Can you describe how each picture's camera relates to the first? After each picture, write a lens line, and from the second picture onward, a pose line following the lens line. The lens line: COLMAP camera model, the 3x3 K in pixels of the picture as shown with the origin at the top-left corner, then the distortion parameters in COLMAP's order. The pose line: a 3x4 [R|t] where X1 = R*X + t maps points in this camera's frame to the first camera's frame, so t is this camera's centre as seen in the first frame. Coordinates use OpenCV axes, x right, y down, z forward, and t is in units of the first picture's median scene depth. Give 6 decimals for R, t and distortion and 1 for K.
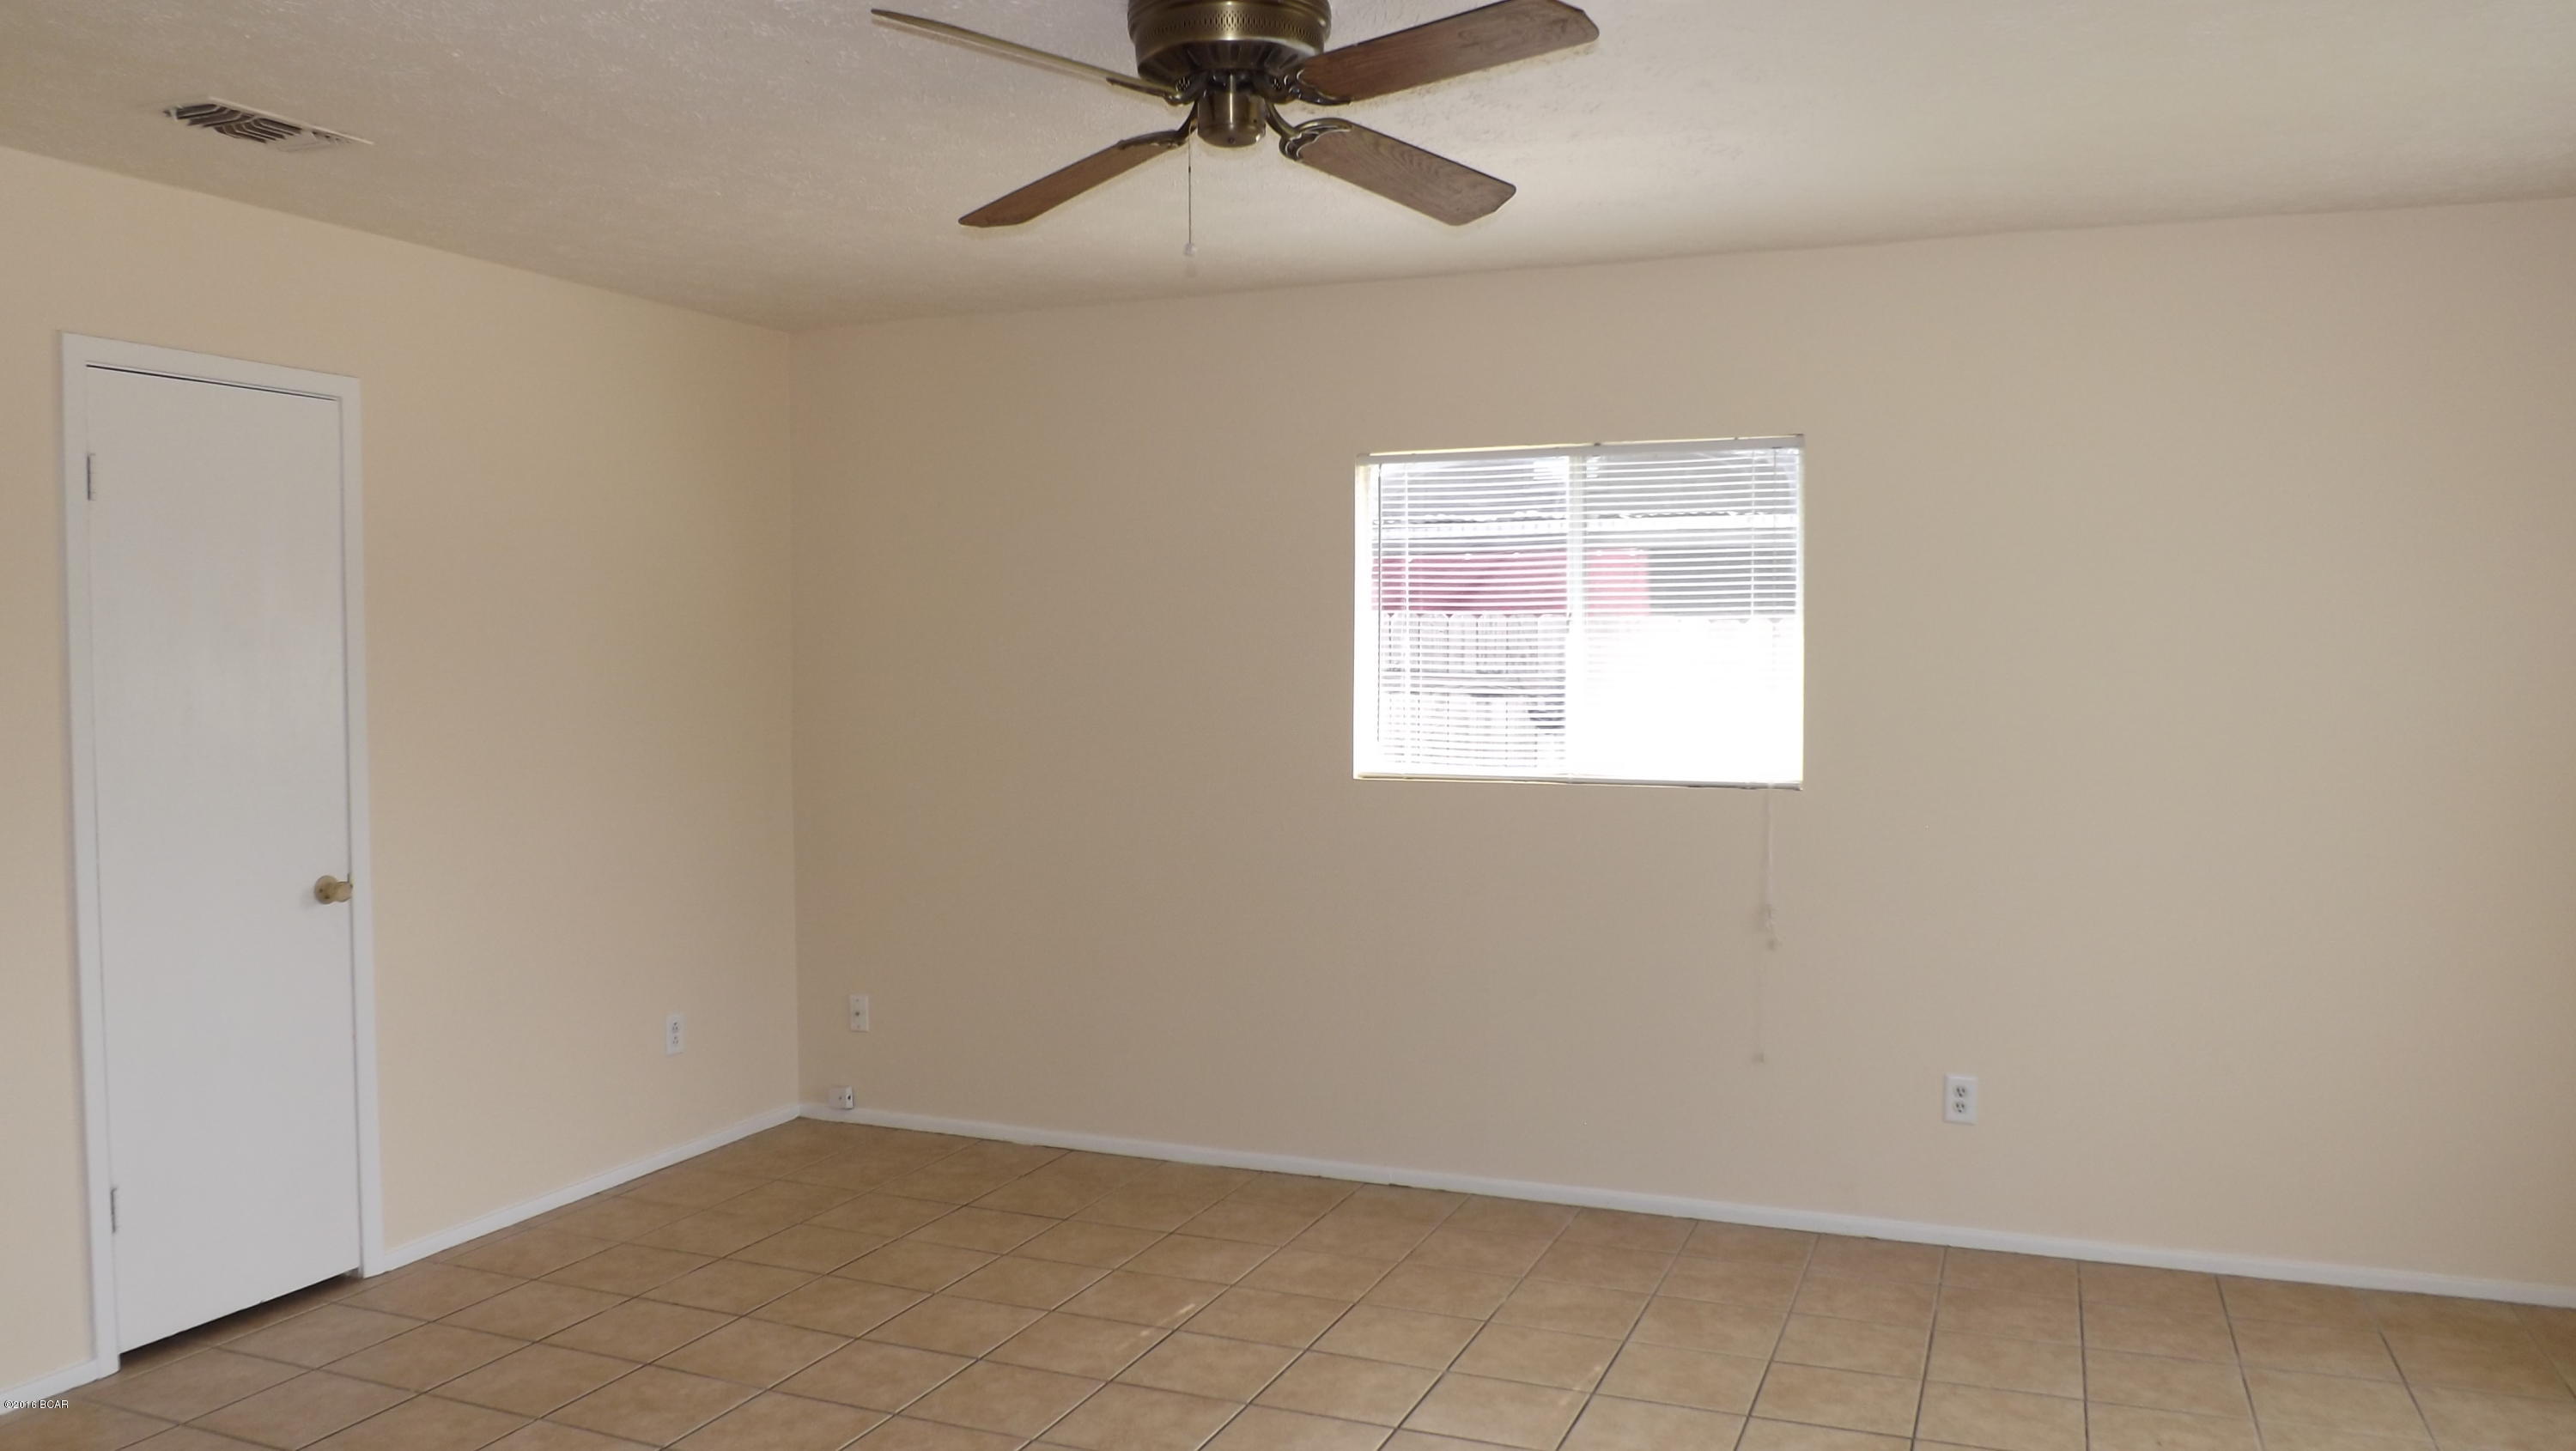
lens RADIAL K [[1878.9, 0, 1280.1], [0, 1878.9, 720.3], [0, 0, 1]] dist [-0.044888, 0.000637]
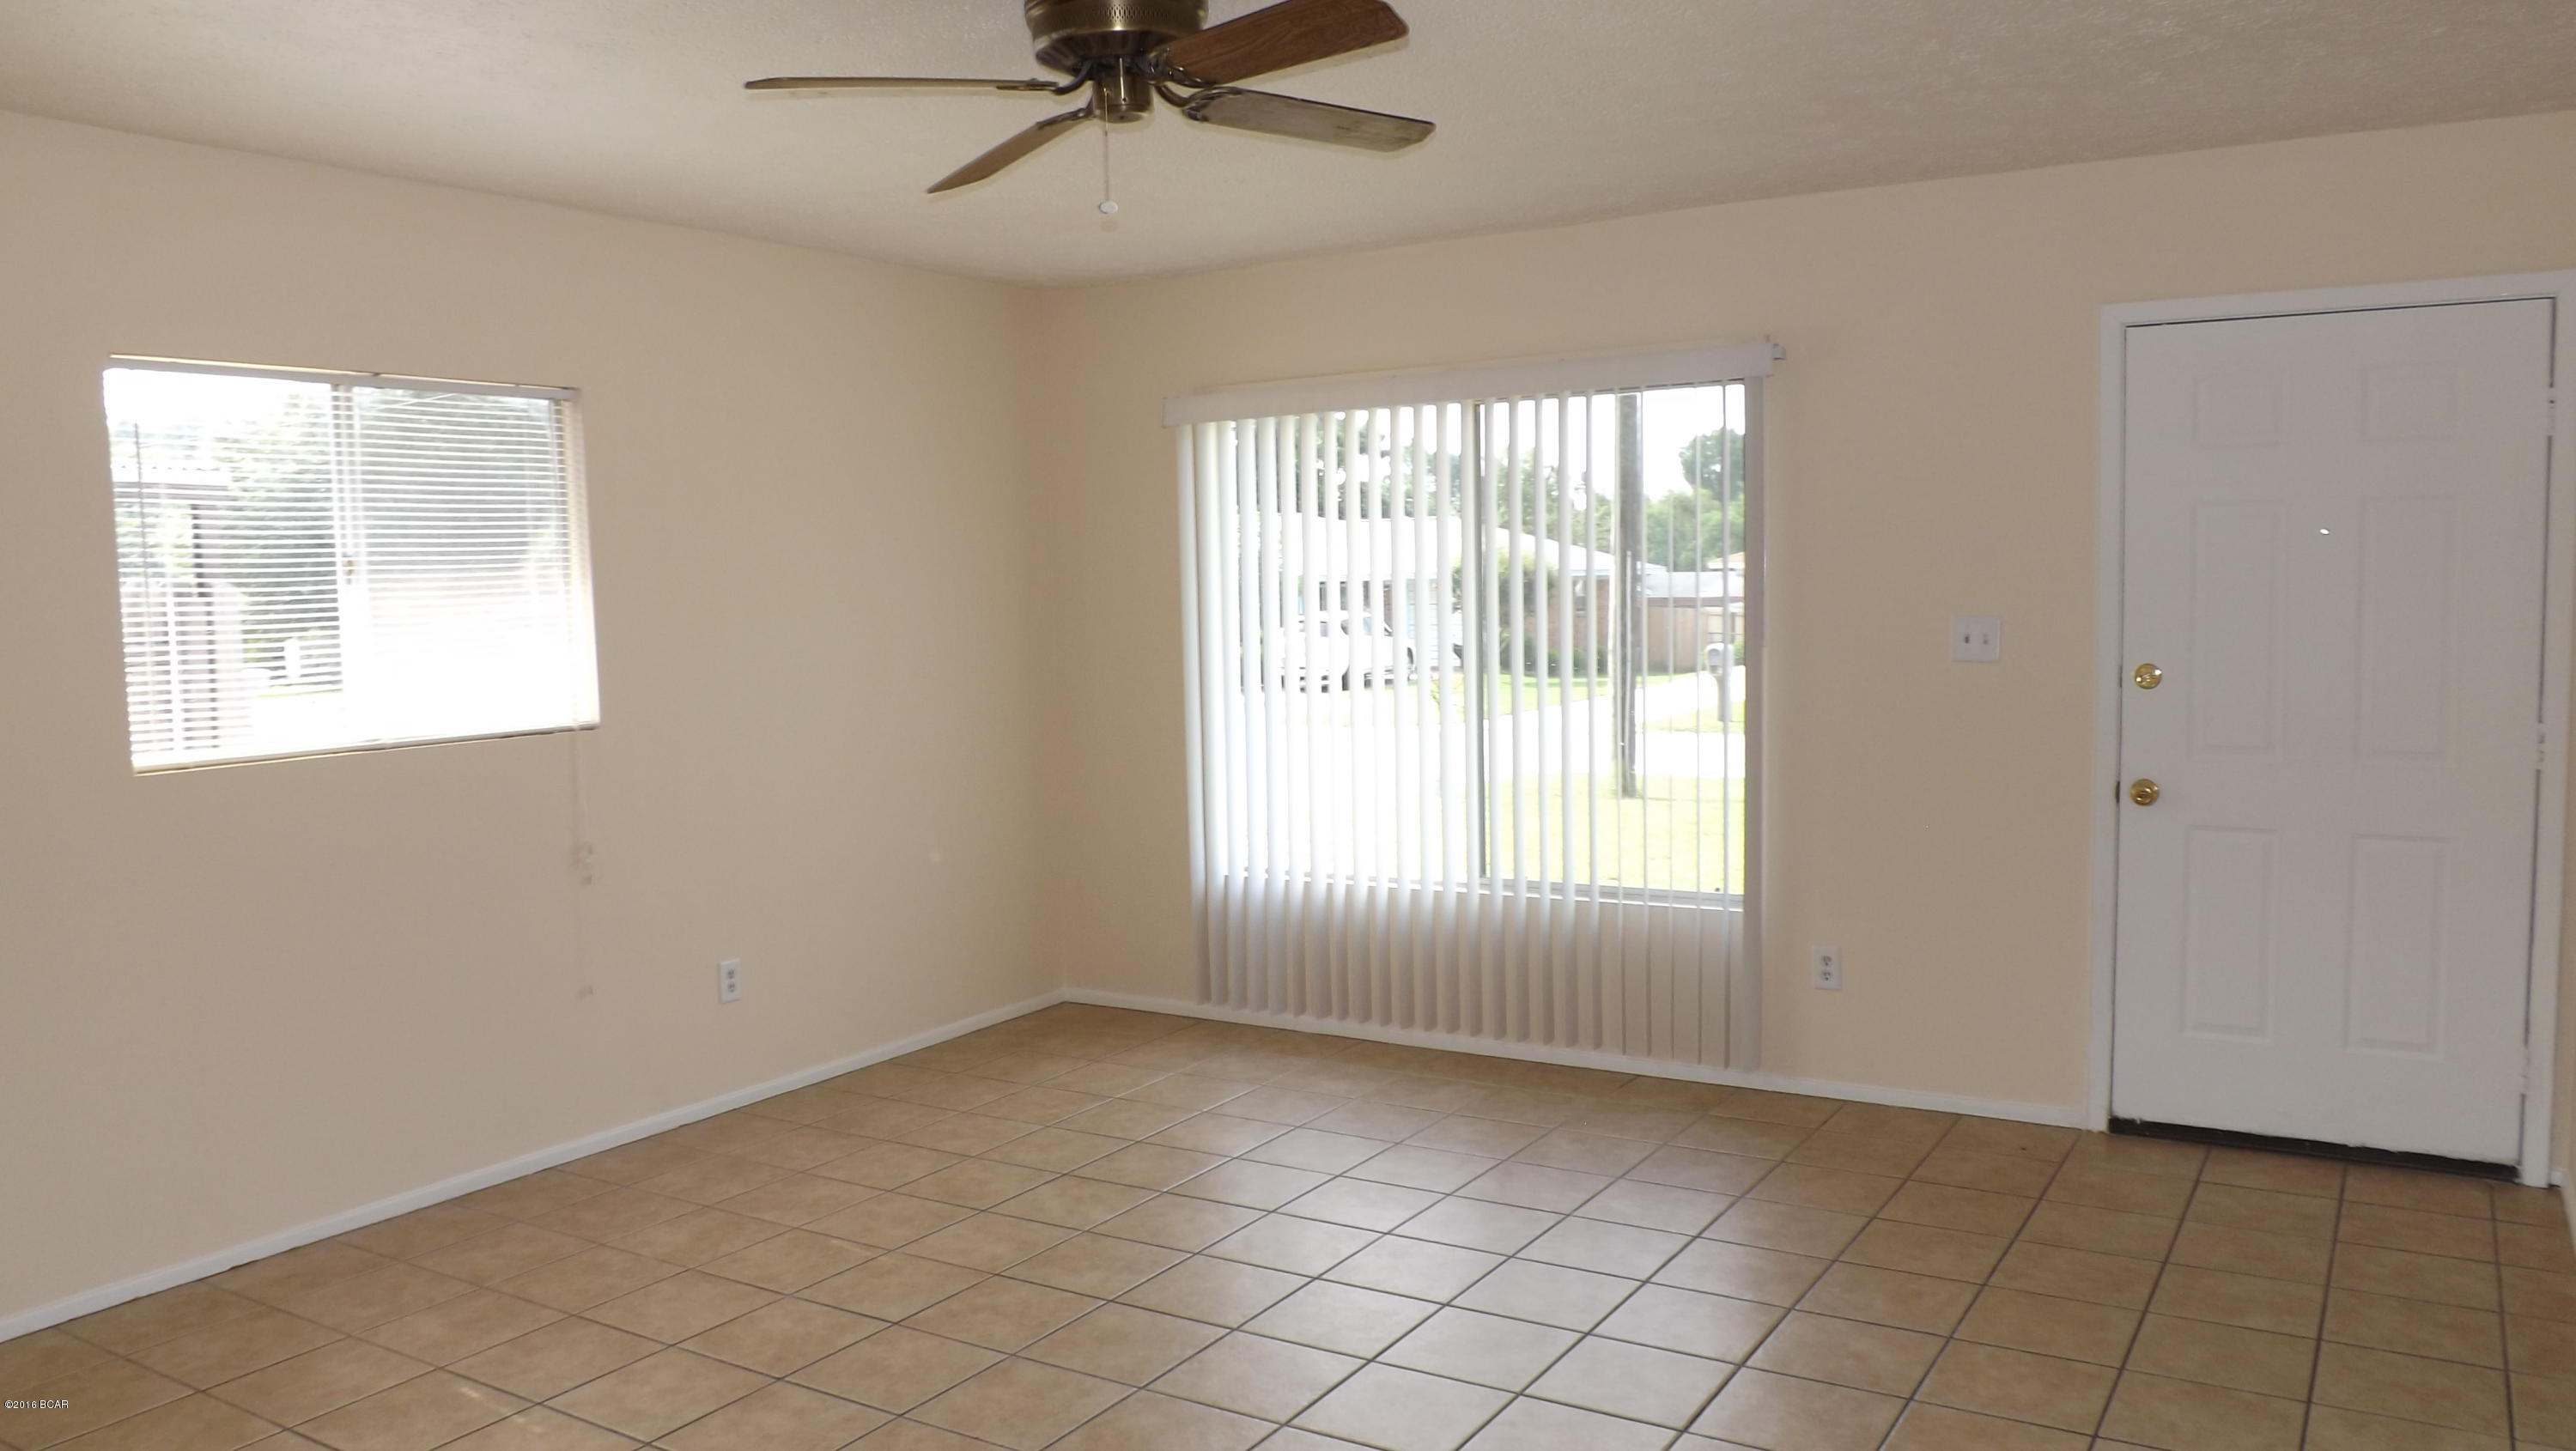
lens RADIAL K [[1878.9, 0, 1279.7], [0, 1878.9, 734.5], [0, 0, 1]] dist [-0.044888, 0.000637]
pose [[0.172354, -0.083866, 0.981458, -0.726064], [0.065050, 0.995163, 0.073614, -0.012633], [-0.982885, 0.051157, 0.176976, 0.465412]]
